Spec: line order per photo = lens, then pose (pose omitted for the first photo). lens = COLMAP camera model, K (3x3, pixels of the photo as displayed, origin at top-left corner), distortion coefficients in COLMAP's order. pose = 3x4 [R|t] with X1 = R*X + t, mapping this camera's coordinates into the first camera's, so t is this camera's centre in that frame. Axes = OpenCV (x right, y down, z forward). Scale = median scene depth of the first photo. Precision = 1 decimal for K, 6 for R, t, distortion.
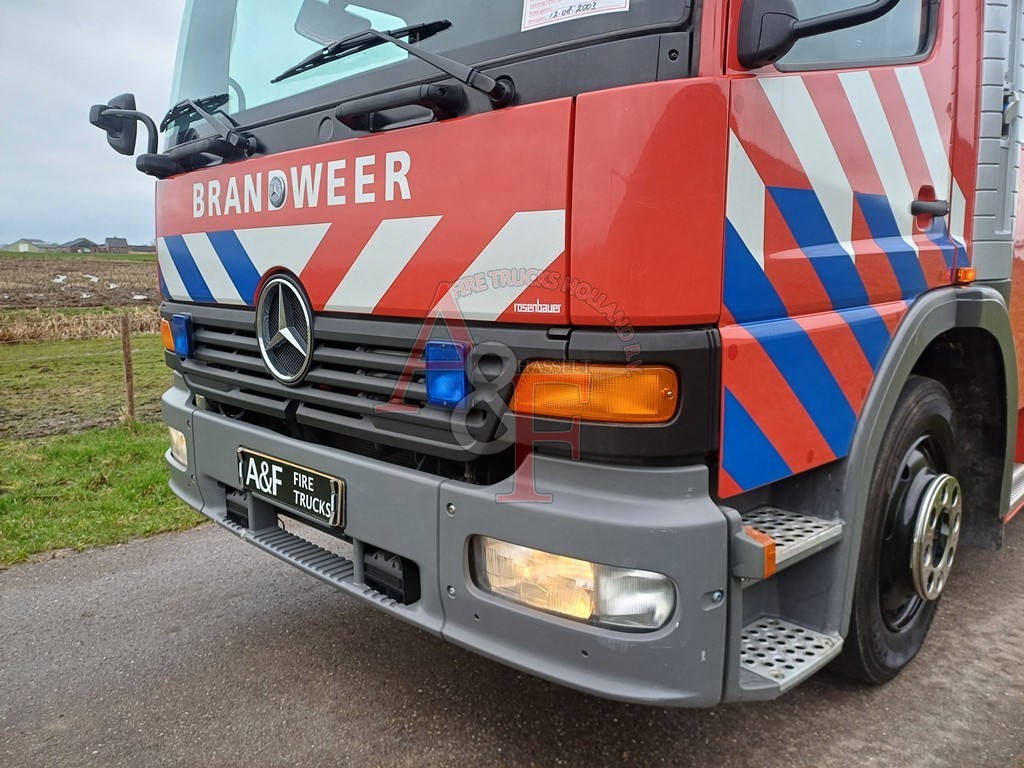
lens RADIAL K [[755.9, 0, 515.2], [0, 755.9, 392.8], [0, 0, 1]] dist [0.081949, -0.074111]
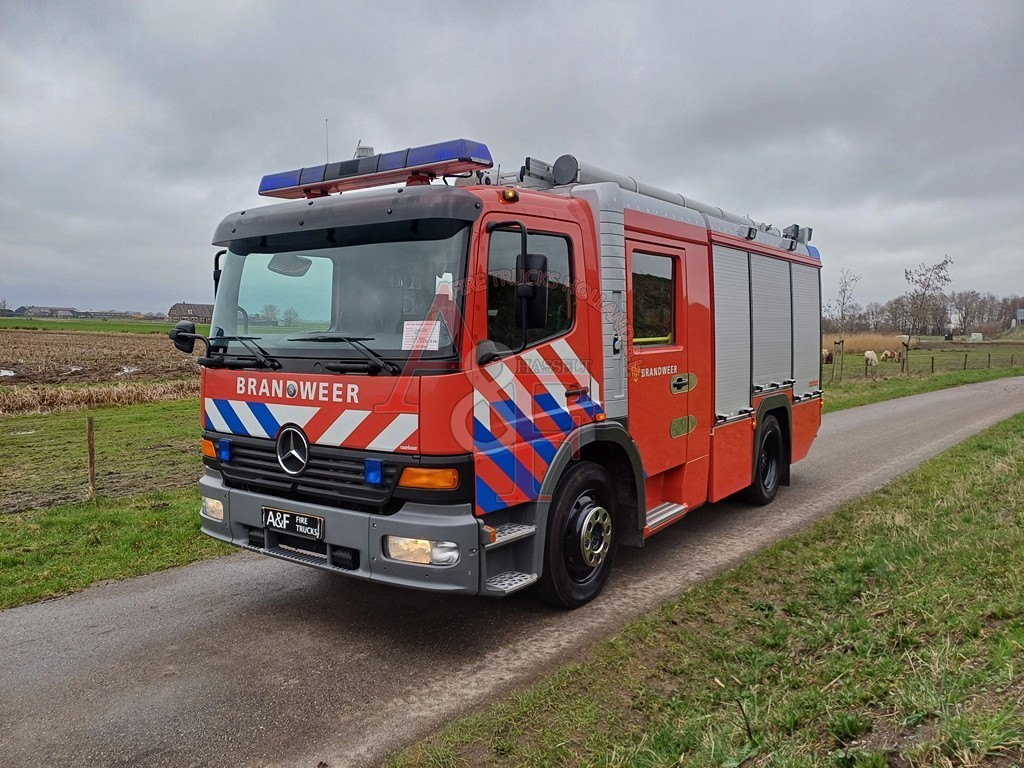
lens RADIAL K [[755.9, 0, 511.3], [0, 755.9, 378.3], [0, 0, 1]] dist [0.081949, -0.074111]
pose [[0.987241, -0.007617, 0.159051, -0.029791], [0.023720, 0.994746, -0.099593, -0.061669], [-0.157456, 0.102095, 0.982234, -1.381226]]
